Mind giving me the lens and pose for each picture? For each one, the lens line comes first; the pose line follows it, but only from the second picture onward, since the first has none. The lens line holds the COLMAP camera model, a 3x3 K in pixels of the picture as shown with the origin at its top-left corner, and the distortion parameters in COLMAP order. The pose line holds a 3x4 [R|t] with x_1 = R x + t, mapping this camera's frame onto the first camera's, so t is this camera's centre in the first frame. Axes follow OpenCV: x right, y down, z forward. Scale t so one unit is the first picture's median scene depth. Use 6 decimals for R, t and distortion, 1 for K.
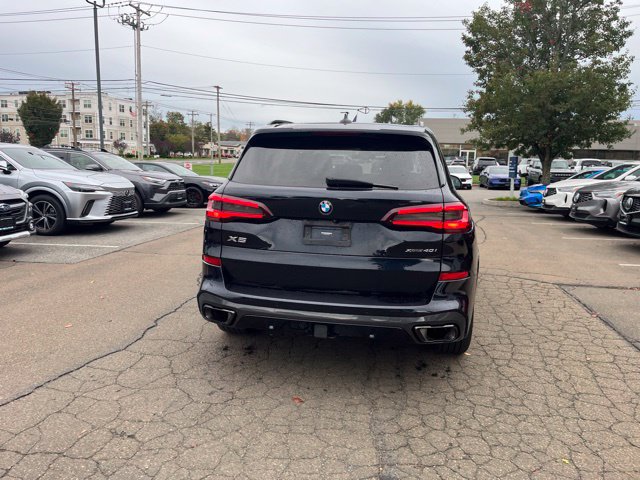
lens RADIAL K [[482.4, 0, 318.4], [0, 482.4, 236.1], [0, 0, 1]] dist [0.077450, -0.098040]
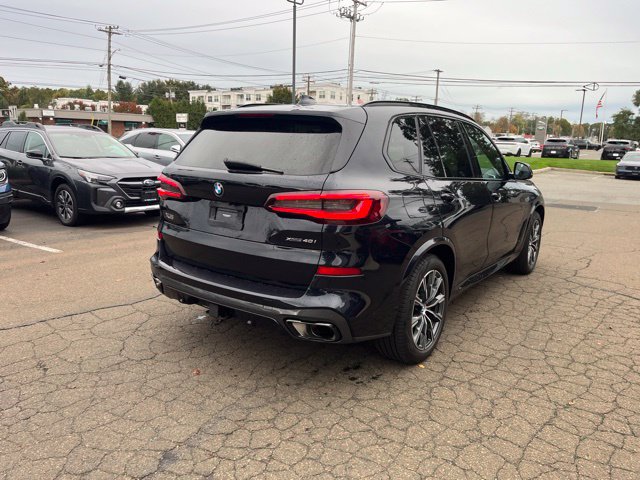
lens RADIAL K [[482.4, 0, 319.1], [0, 482.4, 238.1], [0, 0, 1]] dist [0.077450, -0.098040]
pose [[0.899464, 0.085470, -0.428556, 0.544298], [-0.071515, 0.996255, 0.048592, -0.018813], [0.431104, -0.013059, 0.902208, 0.146317]]
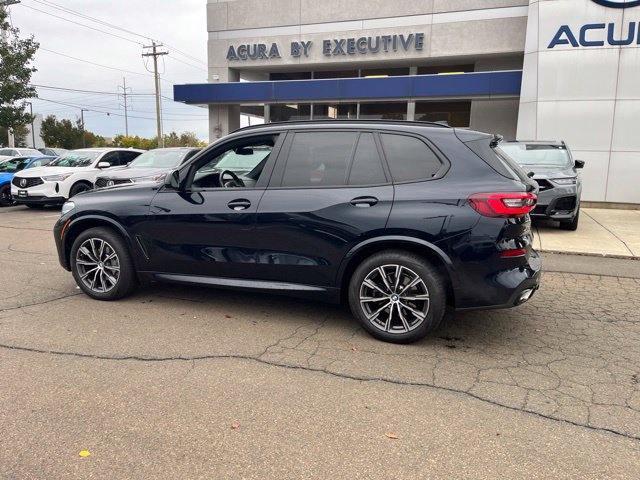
lens RADIAL K [[482.4, 0, 319.6], [0, 482.4, 245.9], [0, 0, 1]] dist [0.077450, -0.098040]
pose [[0.193639, -0.194863, 0.961526, -1.302713], [0.140897, 0.975440, 0.169308, -0.206051], [-0.970903, 0.102692, 0.216339, 1.122740]]
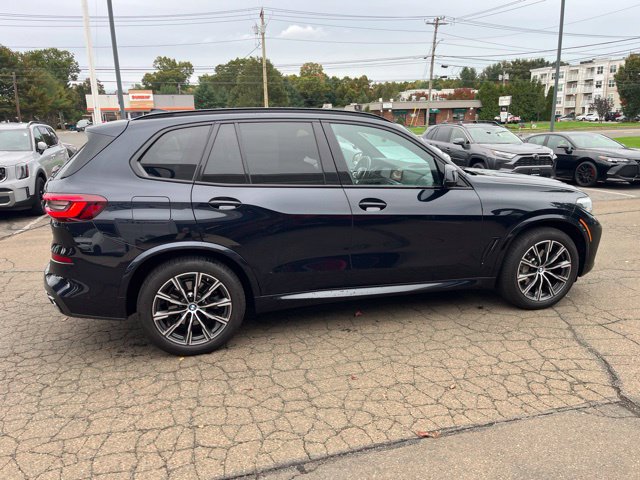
lens RADIAL K [[482.4, 0, 318.6], [0, 482.4, 241.4], [0, 0, 1]] dist [0.077450, -0.098040]
pose [[0.432670, 0.183232, -0.882736, 1.333933], [-0.112339, 0.982455, 0.148868, -0.168319], [0.894526, 0.034755, 0.445663, 0.889120]]
